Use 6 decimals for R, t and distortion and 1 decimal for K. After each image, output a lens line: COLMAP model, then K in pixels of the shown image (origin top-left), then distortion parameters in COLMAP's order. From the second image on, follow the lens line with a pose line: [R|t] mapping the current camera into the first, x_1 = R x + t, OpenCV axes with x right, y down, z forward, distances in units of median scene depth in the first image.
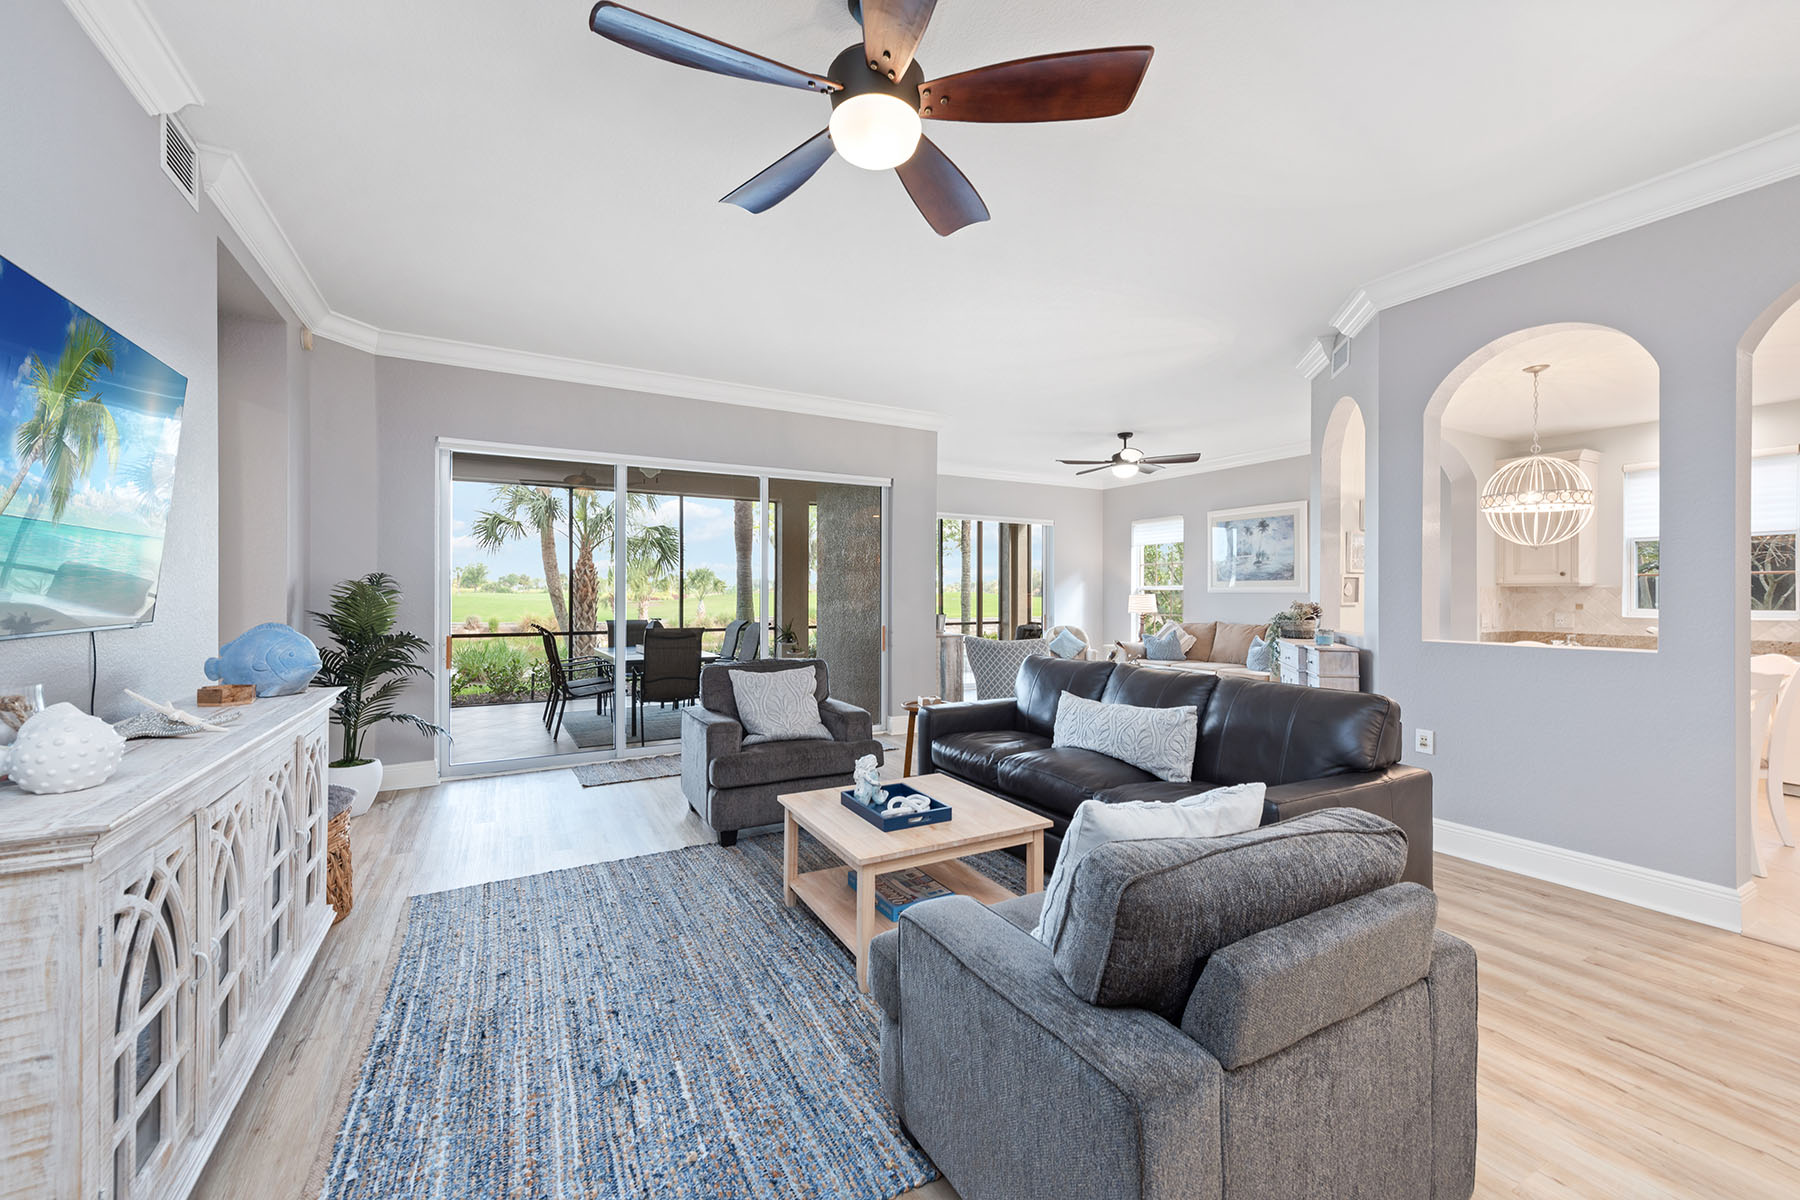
lens RADIAL K [[706.4, 0, 900.7], [0, 706.4, 596.5], [0, 0, 1]] dist [0.002916, -0.001308]
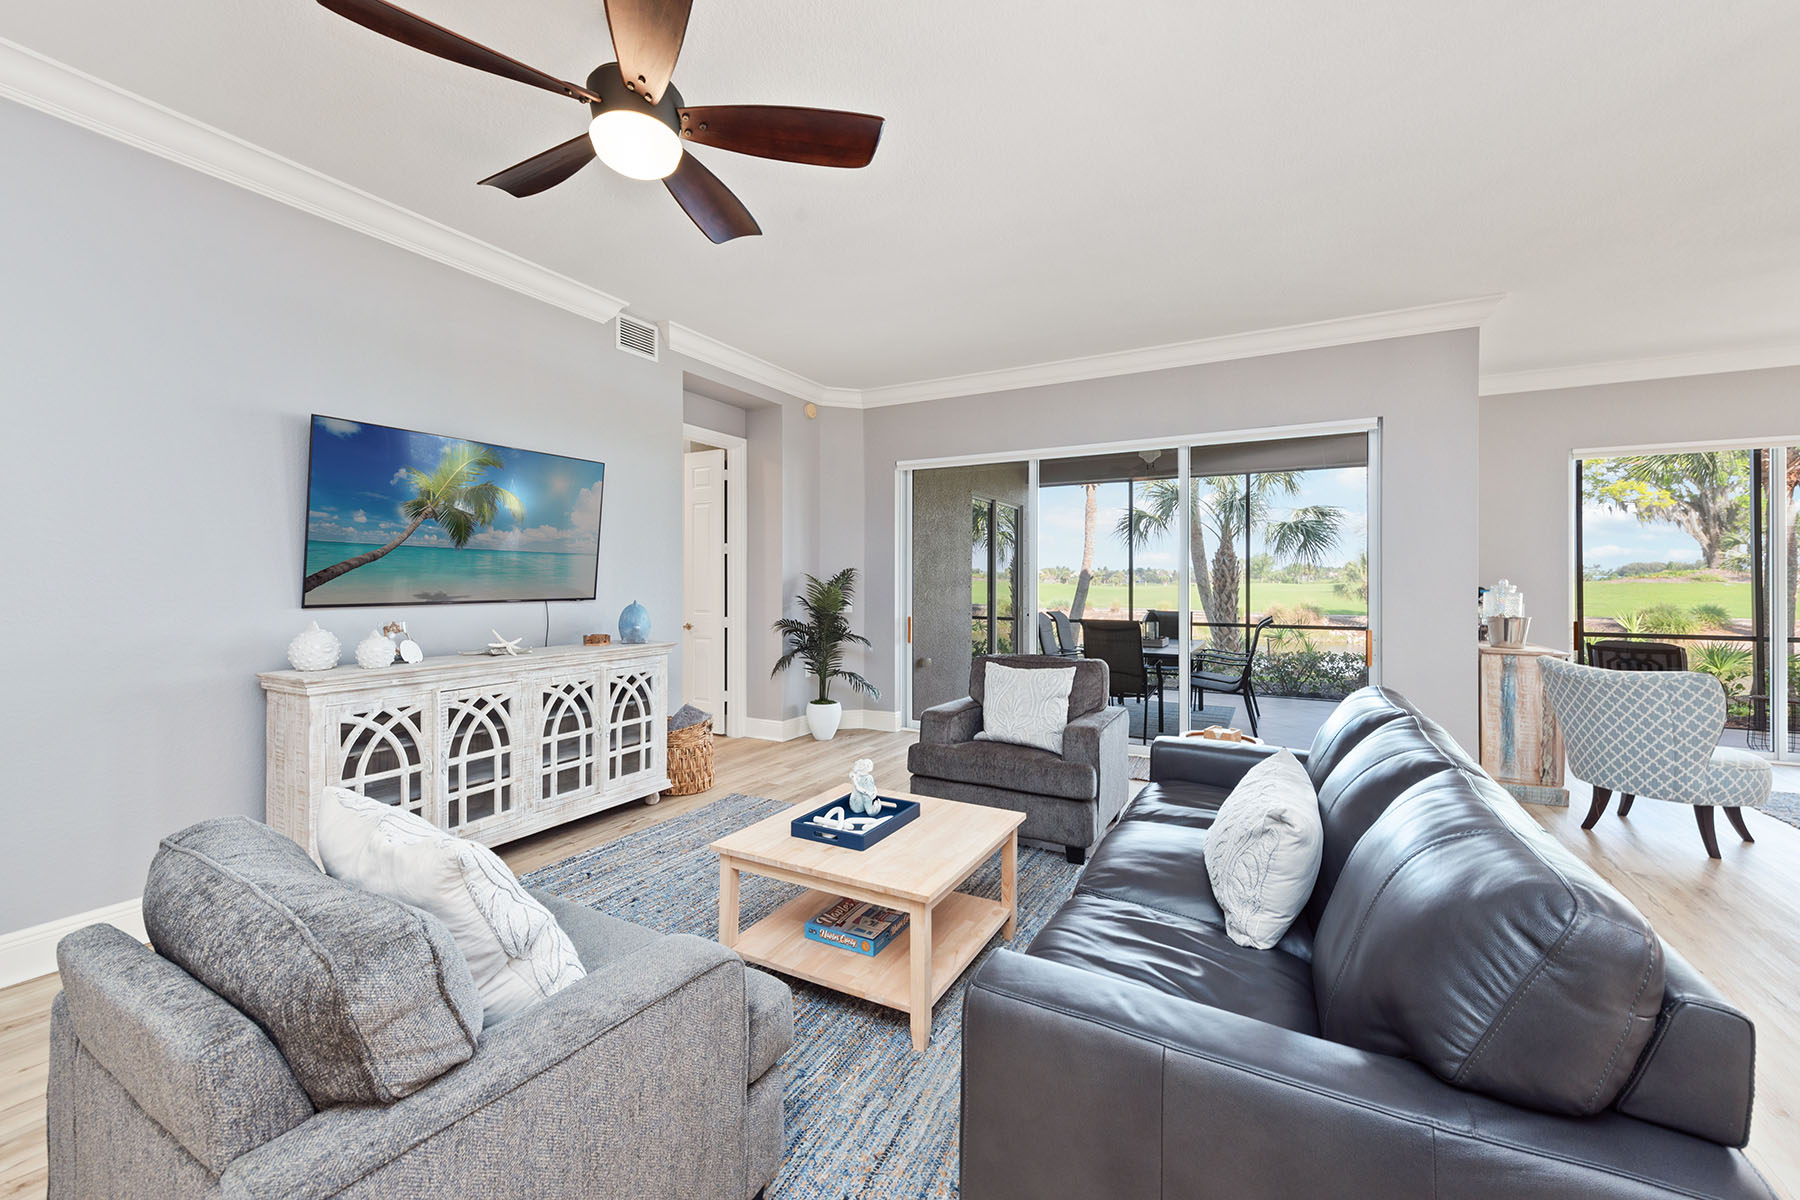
lens RADIAL K [[706.4, 0, 902.3], [0, 706.4, 591.8], [0, 0, 1]] dist [0.002916, -0.001308]
pose [[0.542143, 0.009928, -0.840227, 0.401194], [-0.004877, 0.999951, 0.008669, -0.000137], [0.840272, -0.000602, 0.542165, 0.292163]]
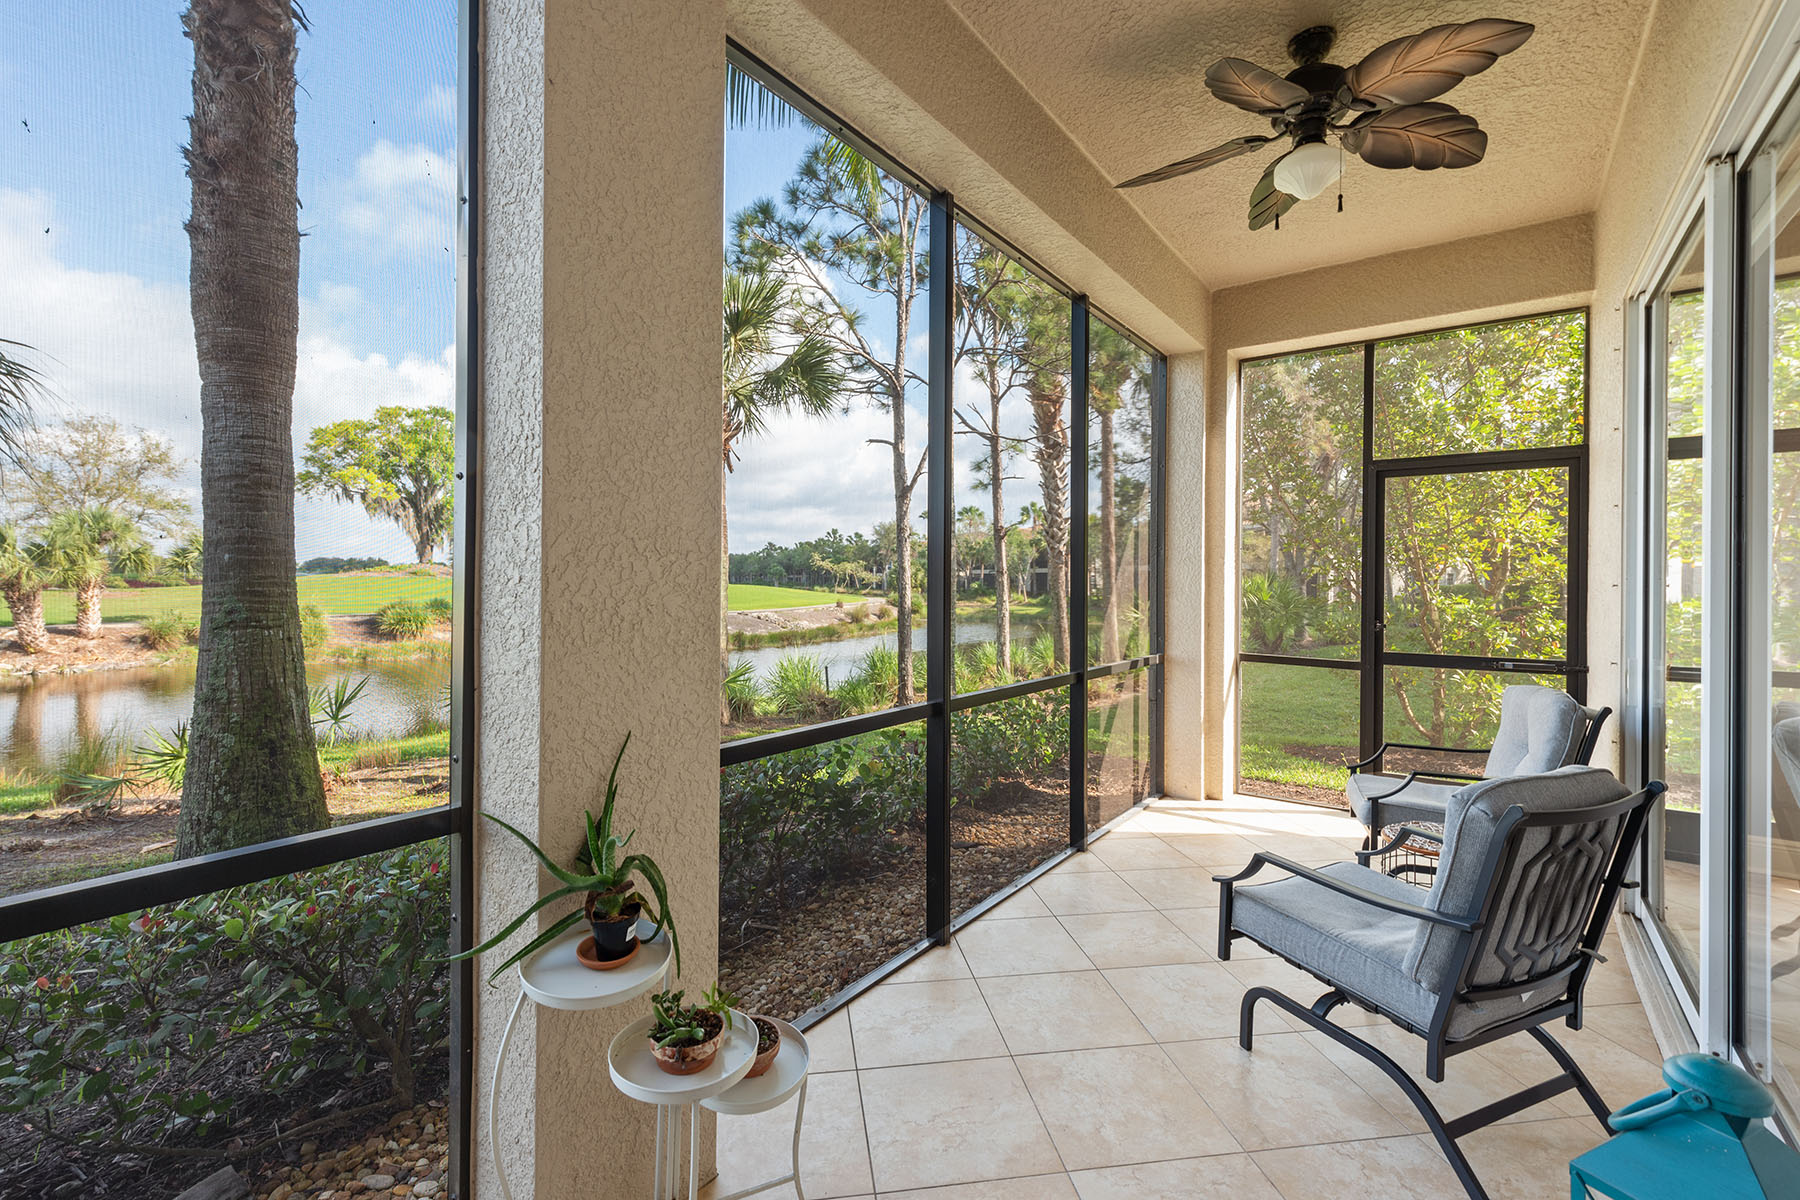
lens RADIAL K [[789.4, 0, 934.4], [0, 789.4, 580.2], [0, 0, 1]] dist [0.009529, -0.002225]
pose [[0.900512, 0.005650, 0.434794, -0.410552], [-0.003628, 0.999978, -0.005481, 0.009776], [-0.434816, 0.003358, 0.900513, 1.875267]]
